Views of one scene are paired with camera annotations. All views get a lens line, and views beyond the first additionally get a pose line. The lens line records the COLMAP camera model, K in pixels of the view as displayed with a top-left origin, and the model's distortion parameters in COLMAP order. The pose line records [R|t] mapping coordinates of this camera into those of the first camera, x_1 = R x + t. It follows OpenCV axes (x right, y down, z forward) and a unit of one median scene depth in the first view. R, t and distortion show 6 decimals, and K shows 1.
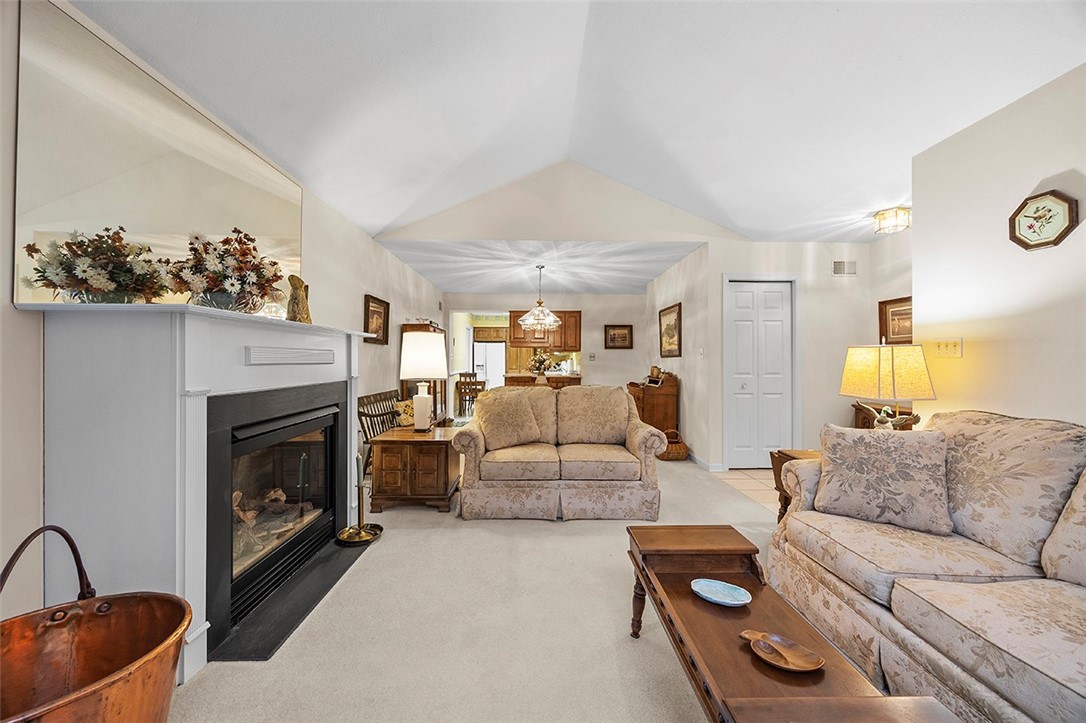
lens RADIAL K [[415.2, 0, 541.5], [0, 415.2, 361.4], [0, 0, 1]] dist [-0.001941, -0.000060]
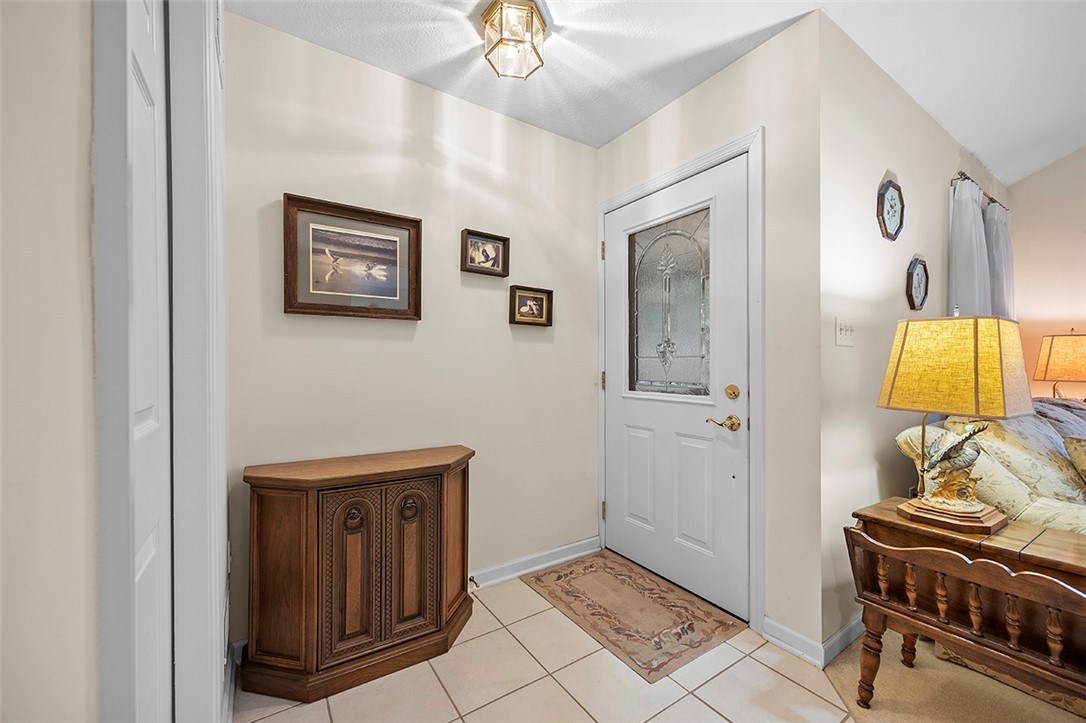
lens RADIAL K [[425.7, 0, 541.1], [0, 425.7, 365.9], [0, 0, 1]] dist [-0.000462, -0.000006]
pose [[-0.542502, -0.002033, 0.840052, 0.789882], [0.001979, 0.999991, 0.003698, 0.025121], [-0.840052, 0.003668, -0.542493, 2.211042]]
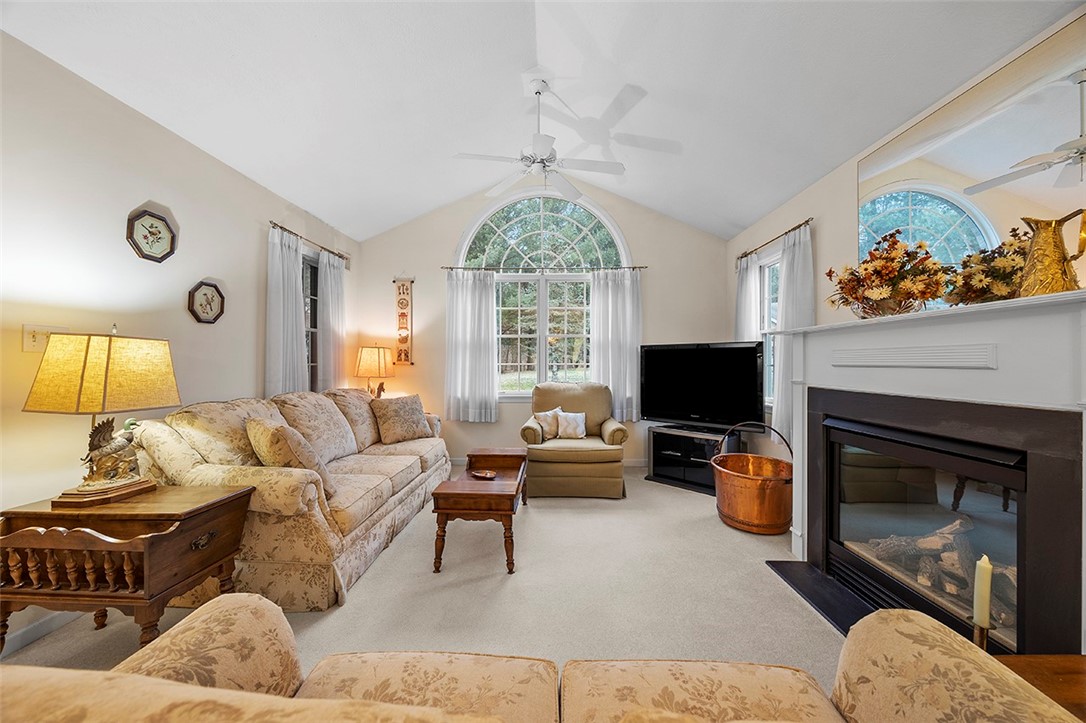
lens RADIAL K [[415.2, 0, 541.5], [0, 415.2, 361.4], [0, 0, 1]] dist [-0.001941, -0.000060]
pose [[-0.999168, -0.006919, 0.040184, 0.076495], [-0.006976, 0.999975, -0.001282, 0.001308], [-0.040174, -0.001562, -0.999191, 2.064146]]
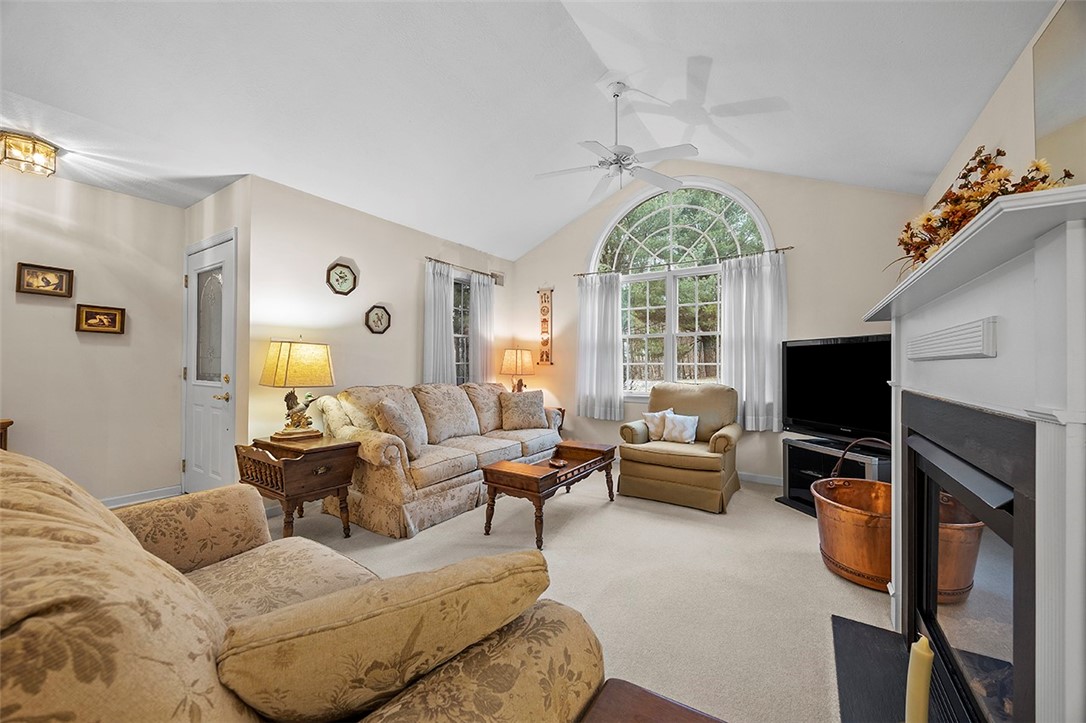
lens RADIAL K [[415.2, 0, 541.5], [0, 415.2, 361.4], [0, 0, 1]] dist [-0.001941, -0.000060]
pose [[-0.830229, -0.003948, 0.557408, -0.511332], [-0.009560, 0.999929, -0.007156, 0.021599], [-0.557340, -0.011270, -0.830208, 1.969283]]
